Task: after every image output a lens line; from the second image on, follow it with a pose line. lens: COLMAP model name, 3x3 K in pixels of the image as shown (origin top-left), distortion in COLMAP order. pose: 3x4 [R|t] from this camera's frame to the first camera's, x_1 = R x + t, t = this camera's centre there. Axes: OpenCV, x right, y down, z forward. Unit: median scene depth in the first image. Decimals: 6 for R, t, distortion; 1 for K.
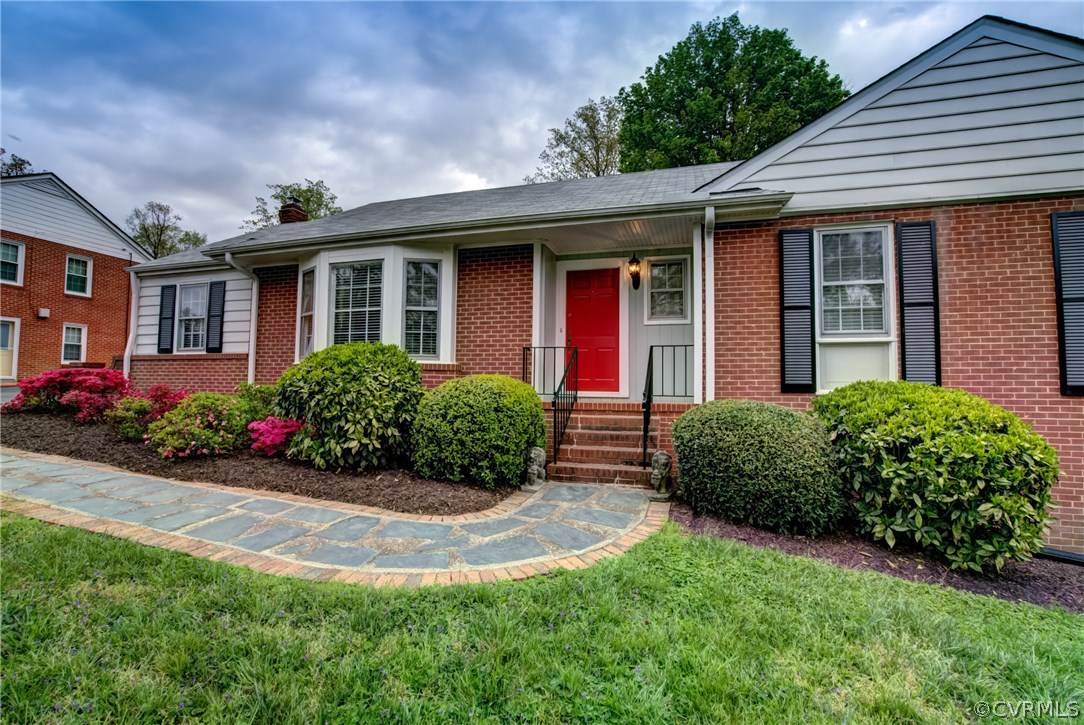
lens RADIAL K [[486.0, 0, 542.0], [0, 486.0, 362.5], [0, 0, 1]] dist [-0.042858, 0.013102]
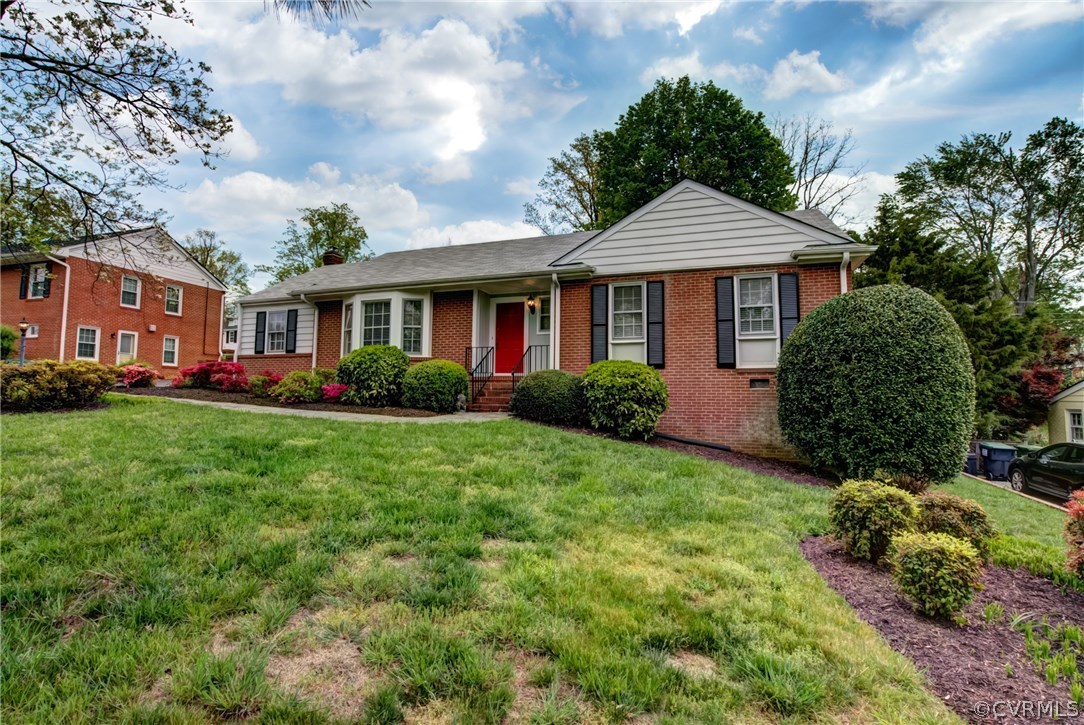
lens RADIAL K [[493.2, 0, 542.0], [0, 493.2, 362.5], [0, 0, 1]] dist [-0.037514, 0.015467]
pose [[0.999040, -0.004243, -0.043601, 0.305289], [0.003378, 0.999796, -0.019900, 0.059323], [0.043677, 0.019733, 0.998851, -0.781014]]
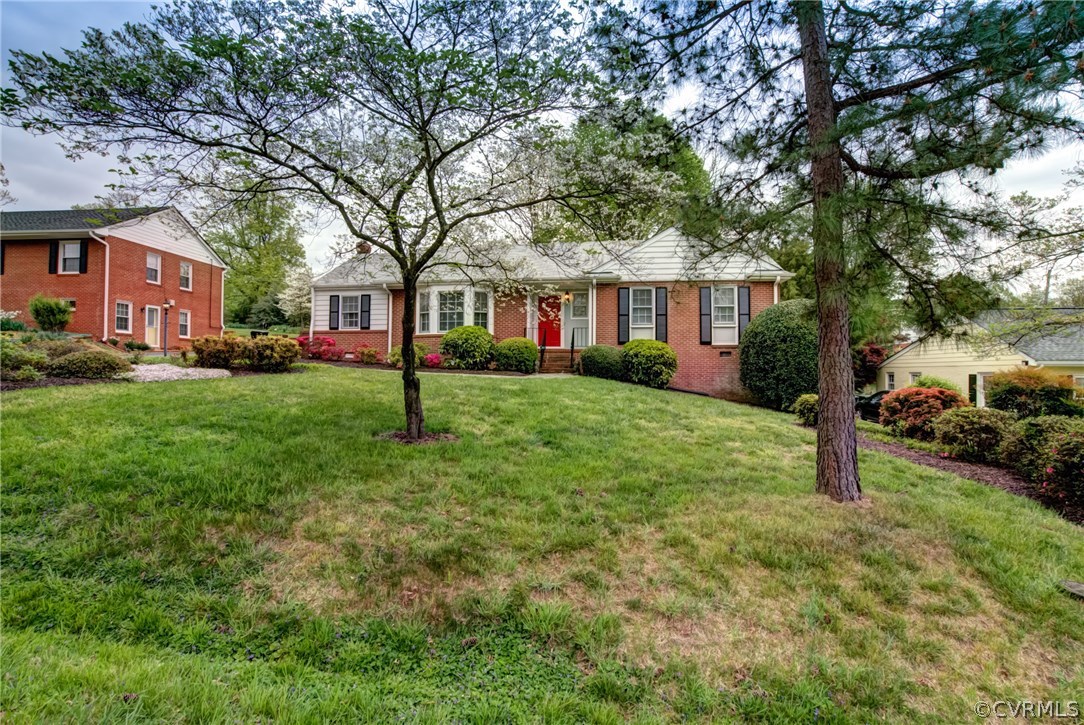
lens RADIAL K [[493.2, 0, 542.0], [0, 493.2, 362.5], [0, 0, 1]] dist [-0.037514, 0.015467]
pose [[0.987326, -0.002648, 0.158681, -0.333713], [-0.002814, 0.999412, 0.034184, 0.056037], [-0.158678, -0.034197, 0.986738, -1.460652]]
